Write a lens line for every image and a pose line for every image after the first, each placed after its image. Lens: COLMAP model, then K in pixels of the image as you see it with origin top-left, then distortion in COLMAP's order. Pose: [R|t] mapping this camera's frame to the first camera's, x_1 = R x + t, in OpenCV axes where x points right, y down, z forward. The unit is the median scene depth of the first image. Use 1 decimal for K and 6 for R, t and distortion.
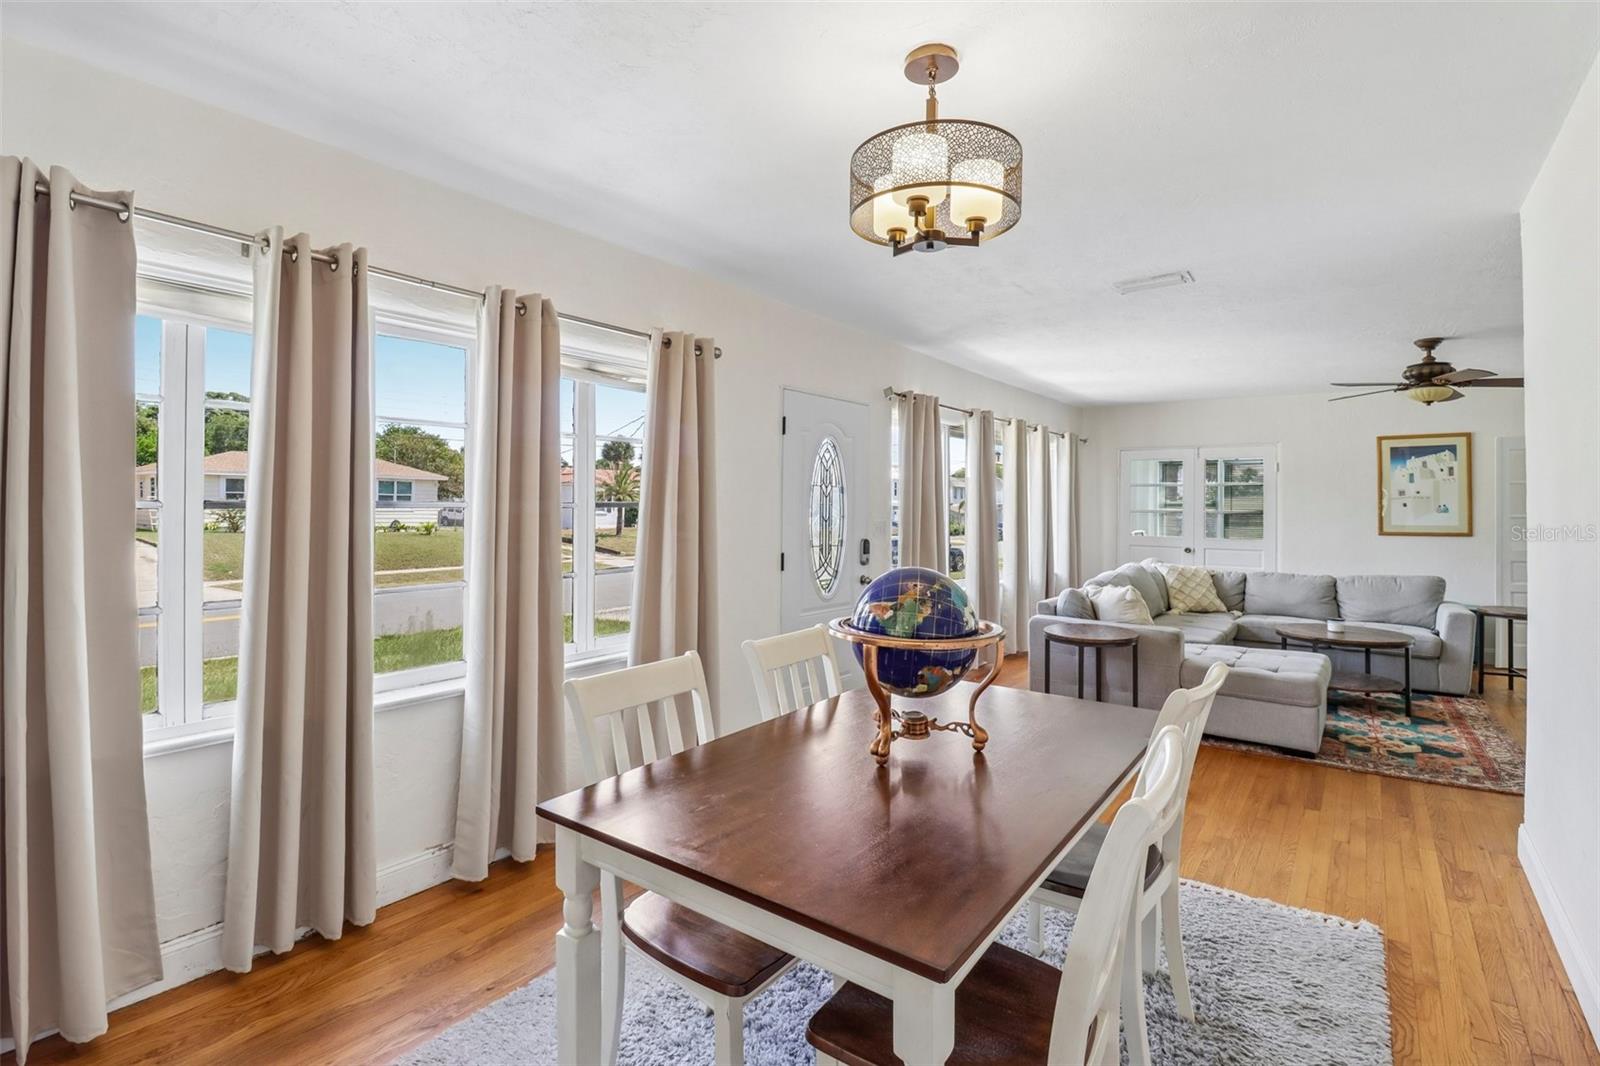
lens RADIAL K [[749.4, 0, 794.1], [0, 749.4, 498.4], [0, 0, 1]] dist [-0.003278, -0.016798]
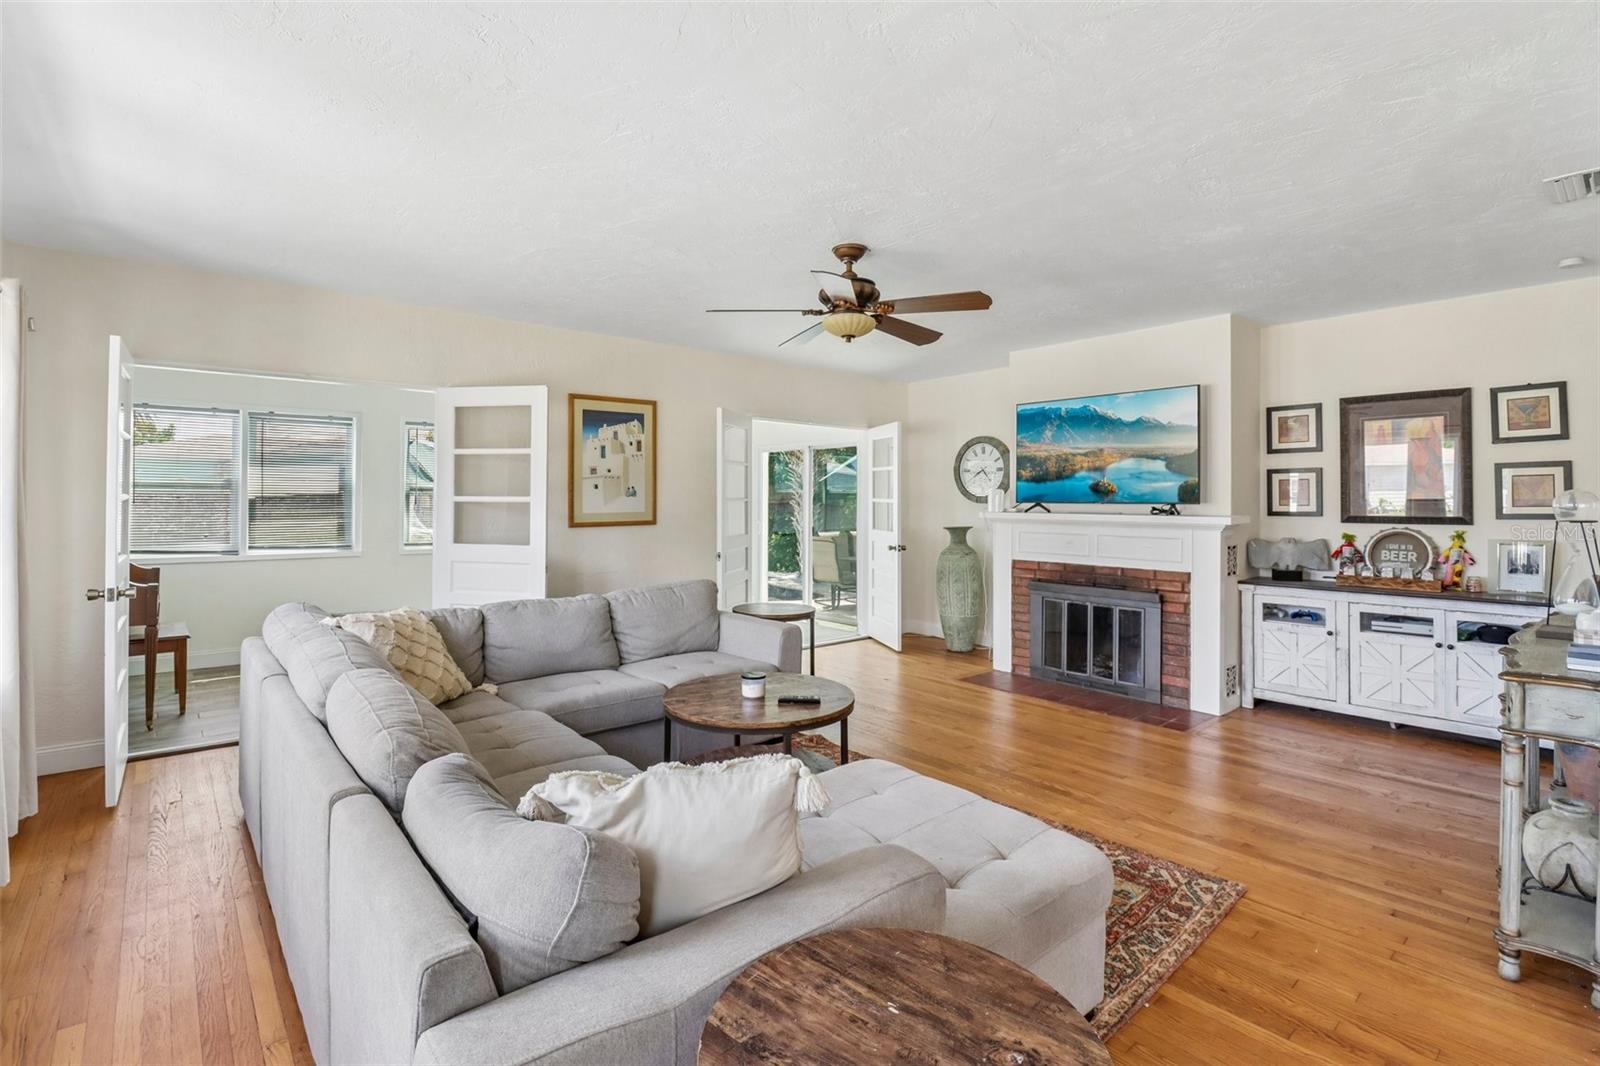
lens RADIAL K [[749.4, 0, 794.1], [0, 749.4, 498.4], [0, 0, 1]] dist [-0.003278, -0.016798]
pose [[0.219290, -0.006707, 0.975637, 0.116739], [-0.013120, 0.999866, 0.009823, 0.011225], [-0.975571, -0.014955, 0.219173, 0.653210]]
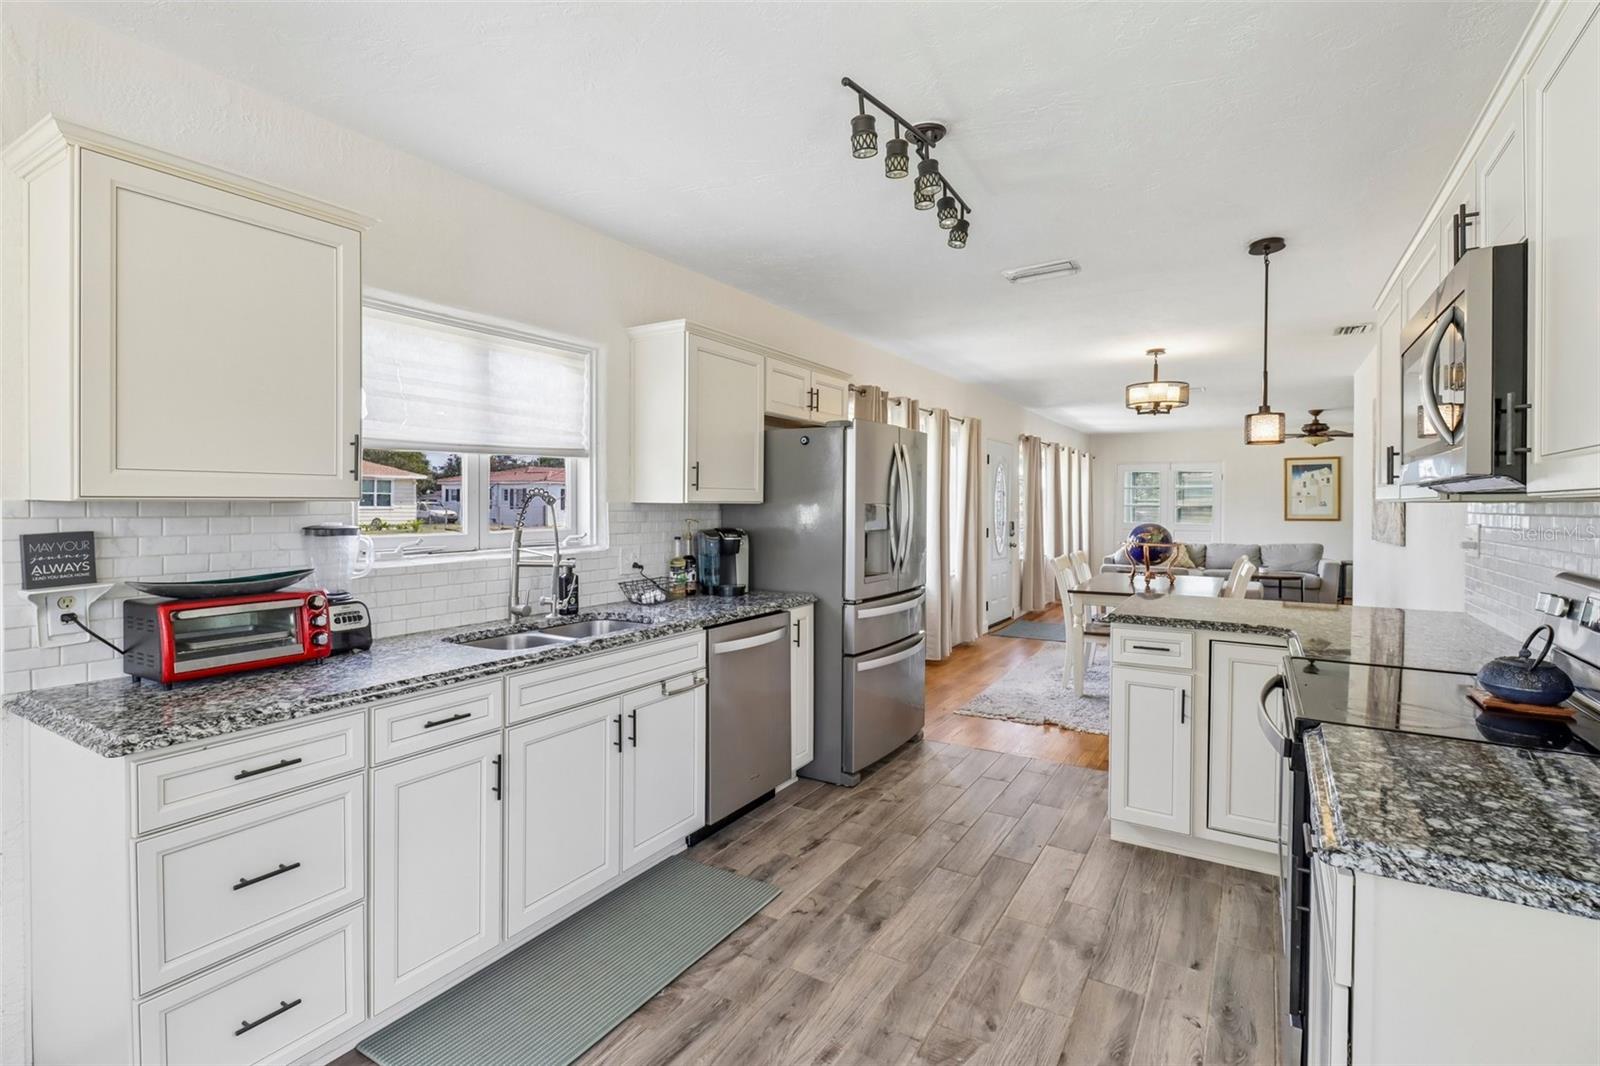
lens RADIAL K [[750.0, 0, 802.1], [0, 750.0, 514.1], [0, 0, 1]] dist [-0.000603, 0.000031]
pose [[0.994397, -0.004003, 0.105634, -0.426902], [0.001431, 0.999701, 0.024420, -0.004947], [-0.105700, -0.024132, 0.994105, -0.507187]]
